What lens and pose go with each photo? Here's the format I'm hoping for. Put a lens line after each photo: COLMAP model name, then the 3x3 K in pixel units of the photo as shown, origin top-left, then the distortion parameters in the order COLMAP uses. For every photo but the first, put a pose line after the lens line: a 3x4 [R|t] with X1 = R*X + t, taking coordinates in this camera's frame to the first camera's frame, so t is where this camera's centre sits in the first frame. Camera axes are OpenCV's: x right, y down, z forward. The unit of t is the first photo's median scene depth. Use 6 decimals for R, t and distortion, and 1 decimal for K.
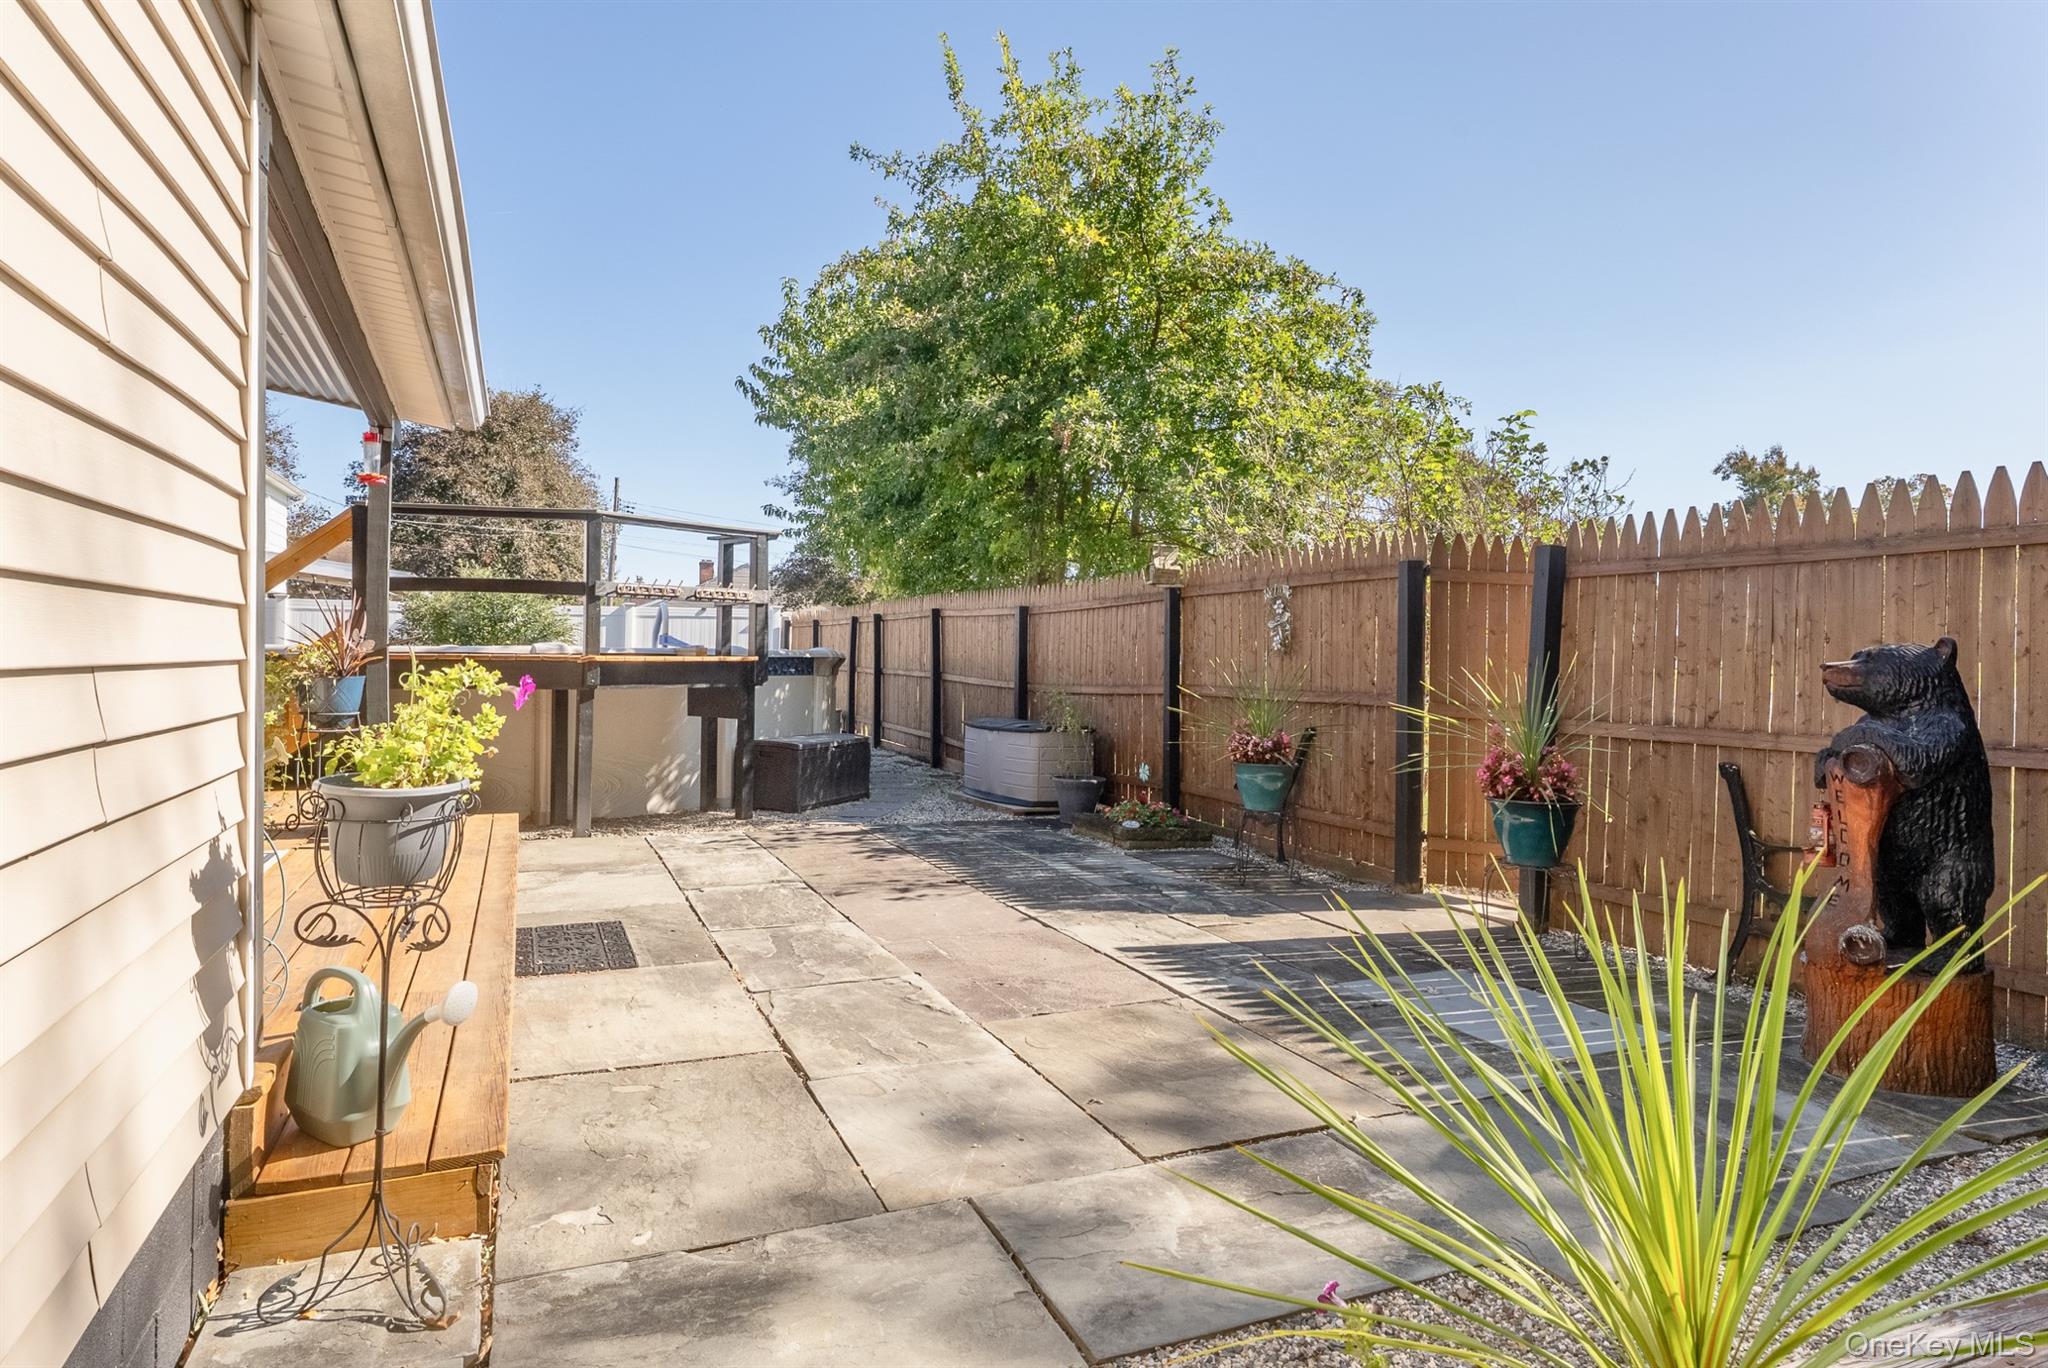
lens RADIAL K [[1167.9, 0, 1038.3], [0, 1167.9, 684.0], [0, 0, 1]] dist [0.002421, 0.000312]
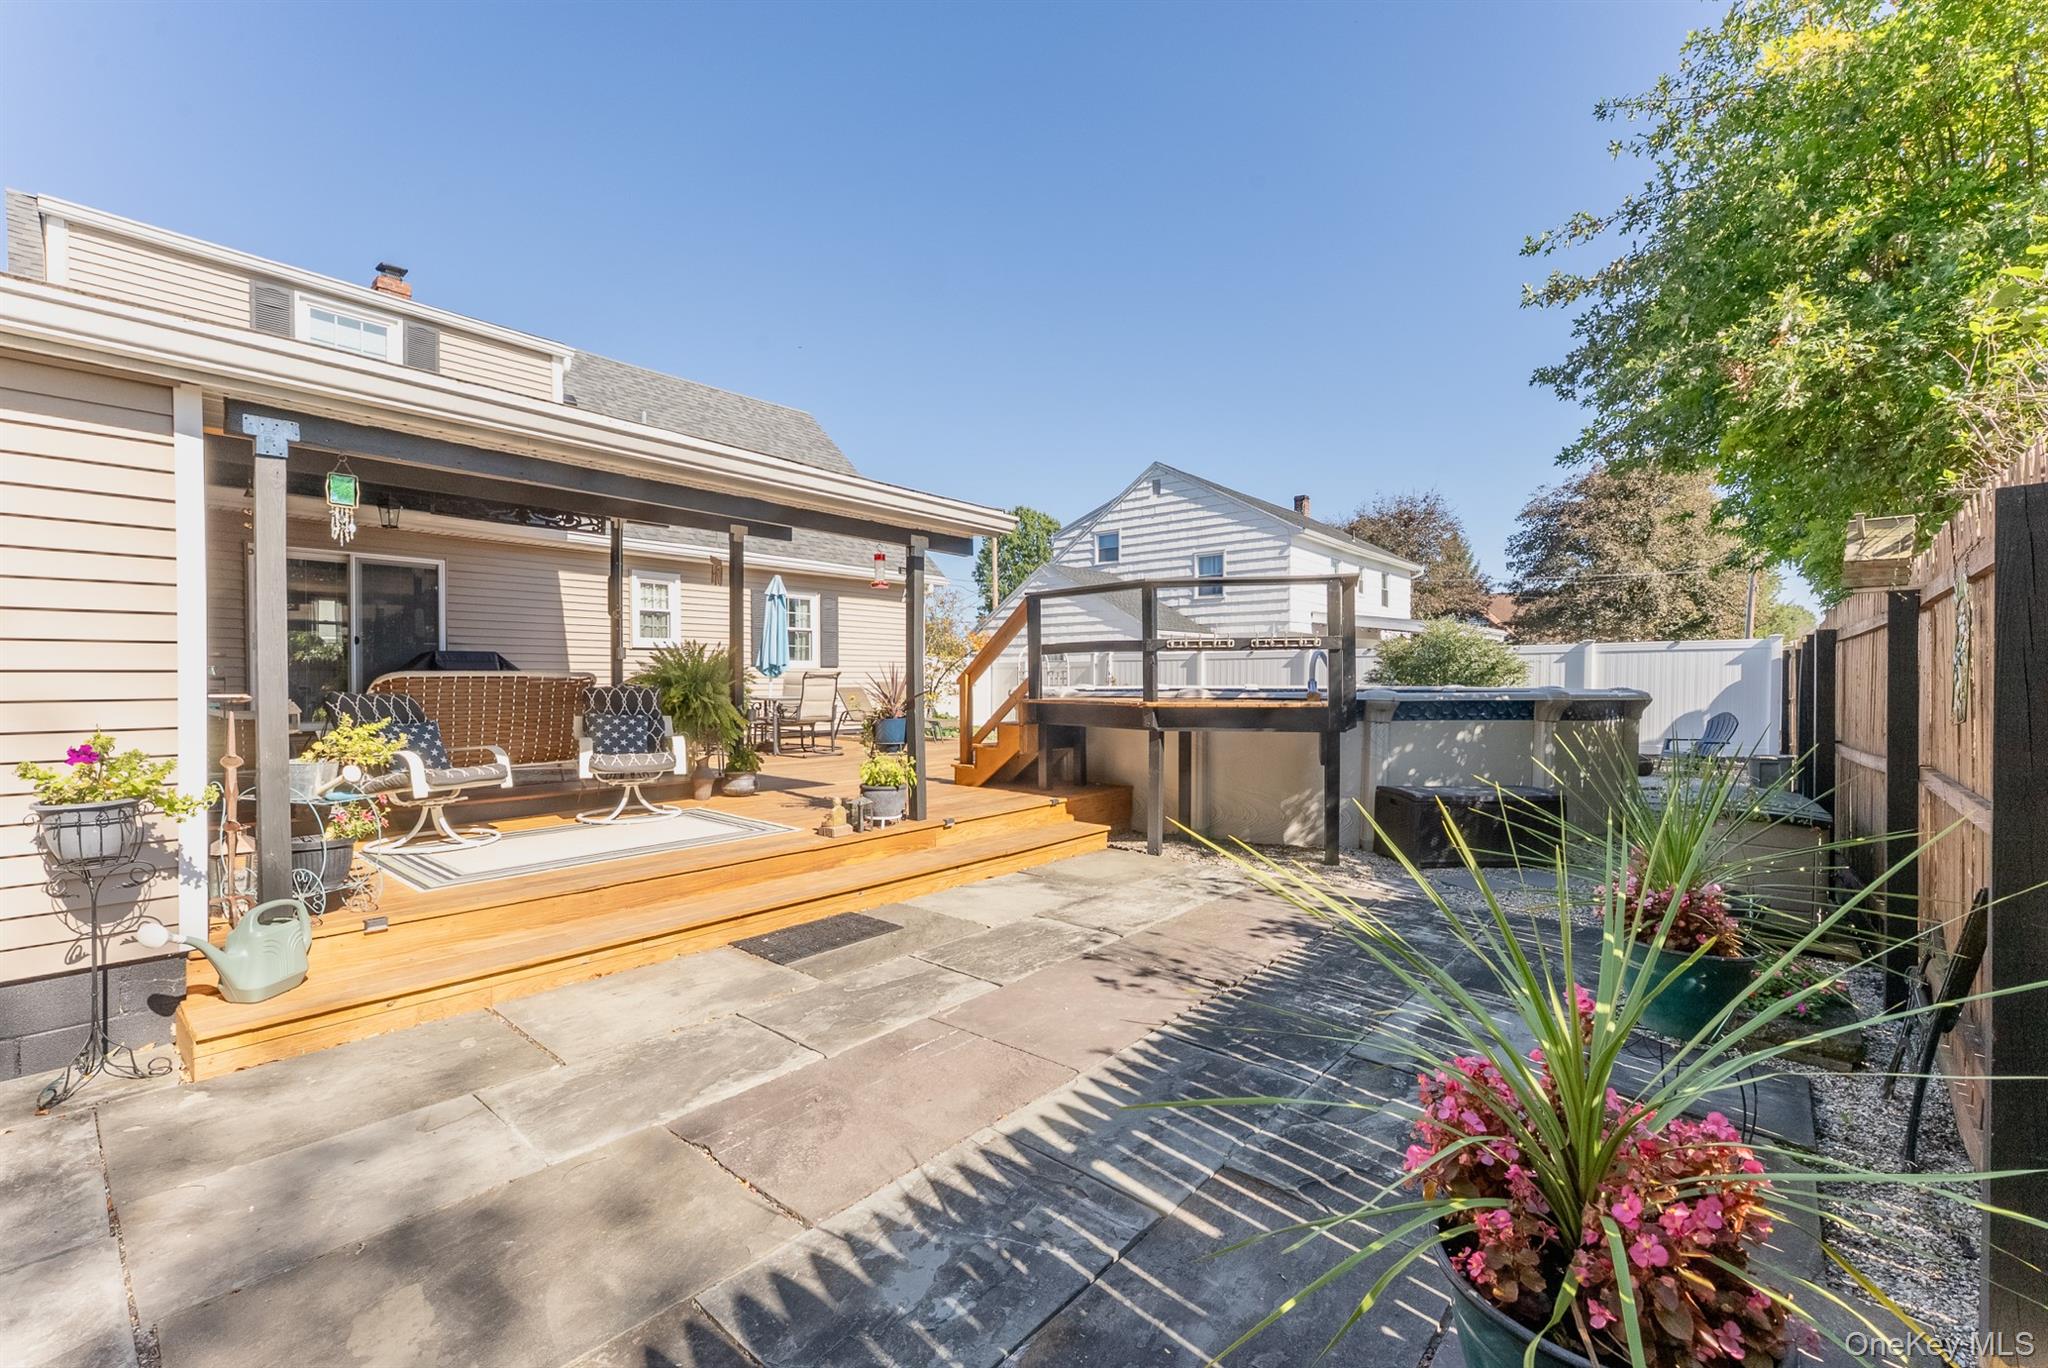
lens RADIAL K [[871.7, 0, 966.6], [0, 871.7, 701.3], [0, 0, 1]] dist [-0.000108, -0.000130]
pose [[0.424546, 0.017147, -0.905244, 0.273015], [-0.020387, 0.999748, 0.009375, -0.023070], [0.905177, 0.014475, 0.424789, 0.370942]]
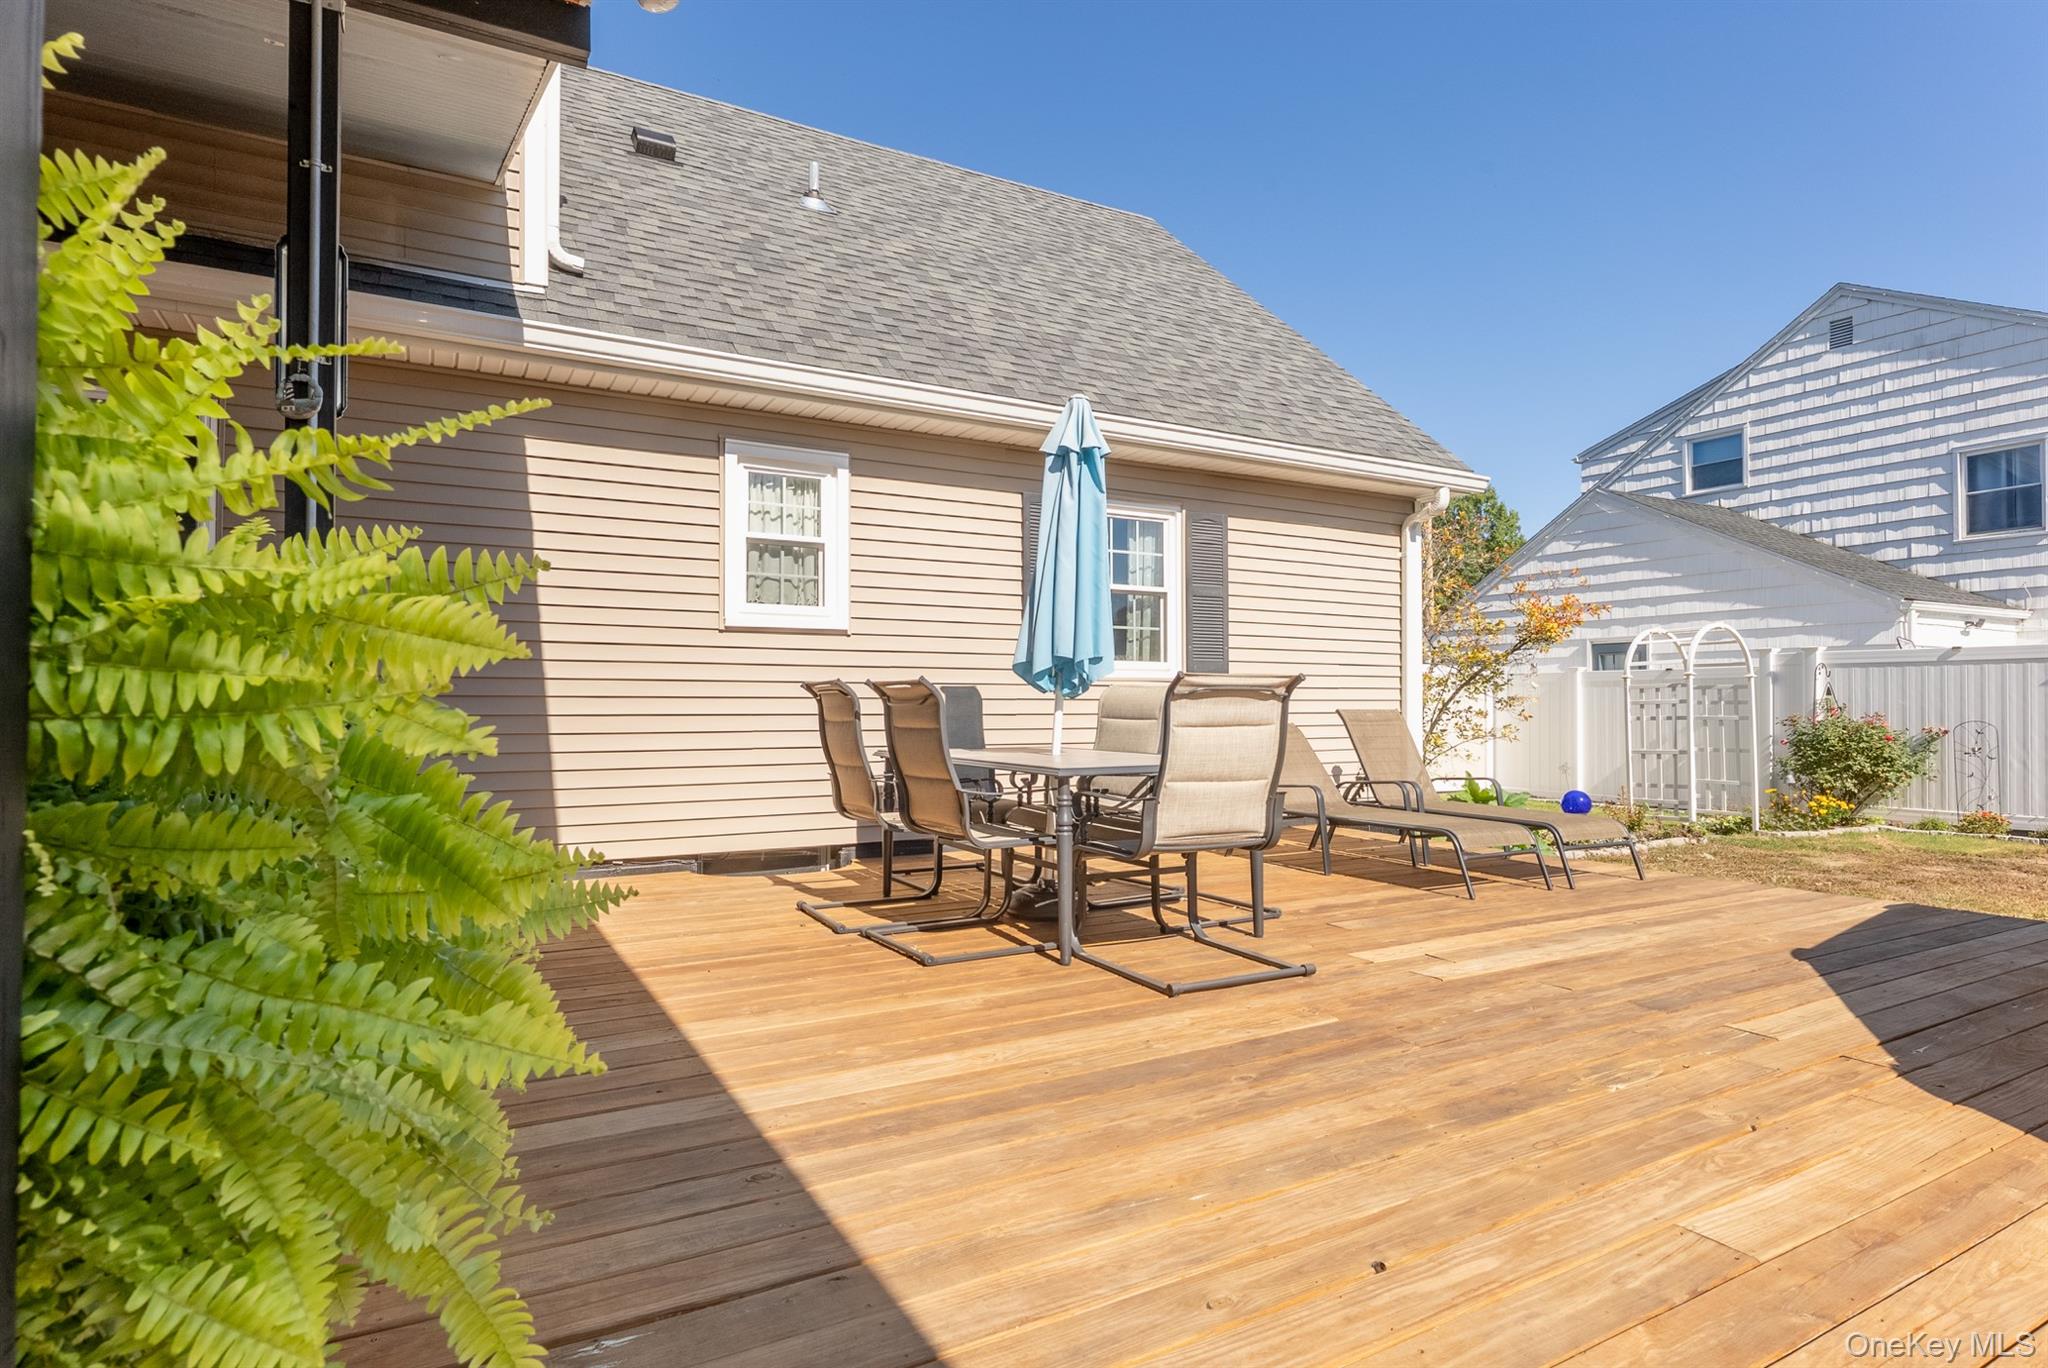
lens RADIAL K [[1021.8, 0, 945.2], [0, 1021.8, 686.7], [0, 0, 1]] dist [0.005848, -0.003229]
pose [[0.052570, -0.029011, -0.998196, -0.605594], [-0.022563, 0.999288, -0.030231, -0.029880], [0.998362, 0.024112, 0.051878, 0.603898]]
